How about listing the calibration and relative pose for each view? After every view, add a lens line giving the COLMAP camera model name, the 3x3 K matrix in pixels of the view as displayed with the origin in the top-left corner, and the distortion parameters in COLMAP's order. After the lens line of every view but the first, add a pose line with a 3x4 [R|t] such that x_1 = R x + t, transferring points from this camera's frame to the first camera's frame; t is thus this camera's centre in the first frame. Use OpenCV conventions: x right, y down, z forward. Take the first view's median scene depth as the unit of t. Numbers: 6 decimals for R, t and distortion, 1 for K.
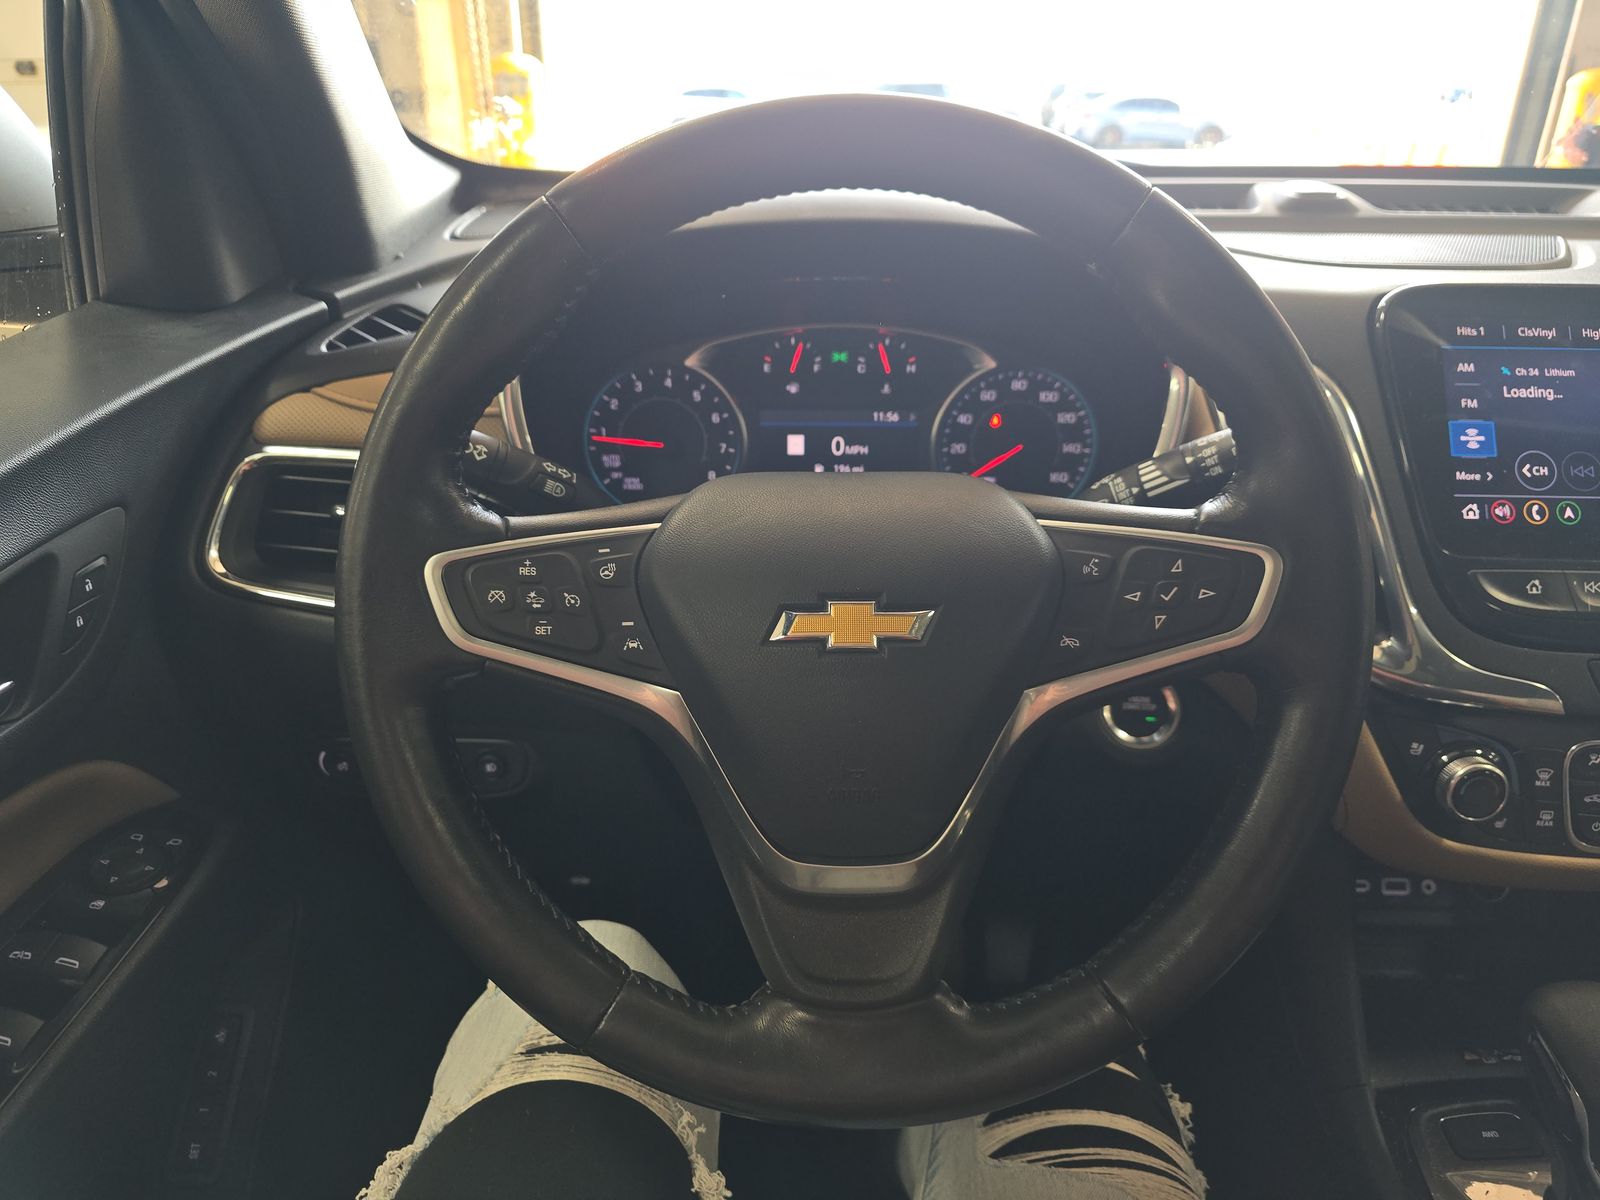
lens RADIAL K [[1131.3, 0, 800.0], [0, 1131.3, 600.0], [0, 0, 1]] dist [0.061685, -0.072423]
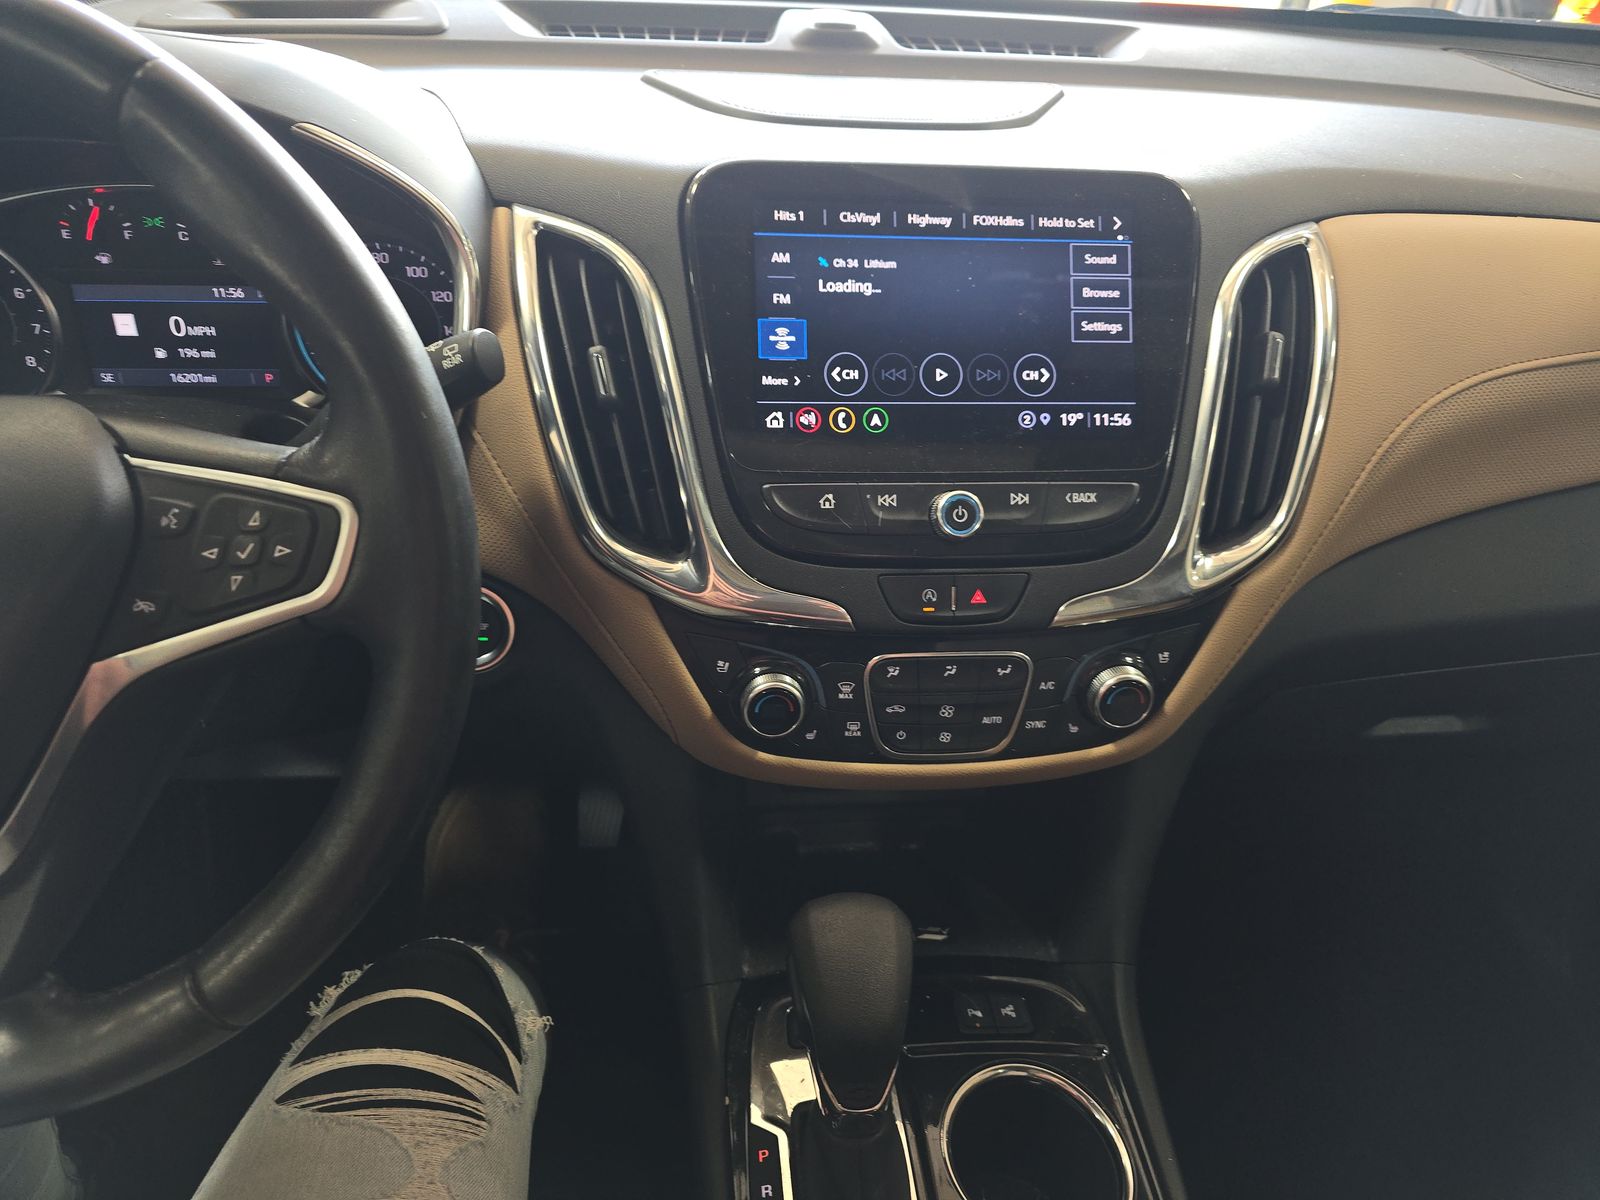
lens RADIAL K [[1131.3, 0, 800.0], [0, 1131.3, 600.0], [0, 0, 1]] dist [0.061685, -0.072423]
pose [[0.992981, -0.029599, 0.114512, 0.483732], [0.010910, 0.986975, 0.160501, -0.078307], [-0.117771, -0.158125, 0.980371, 0.061666]]
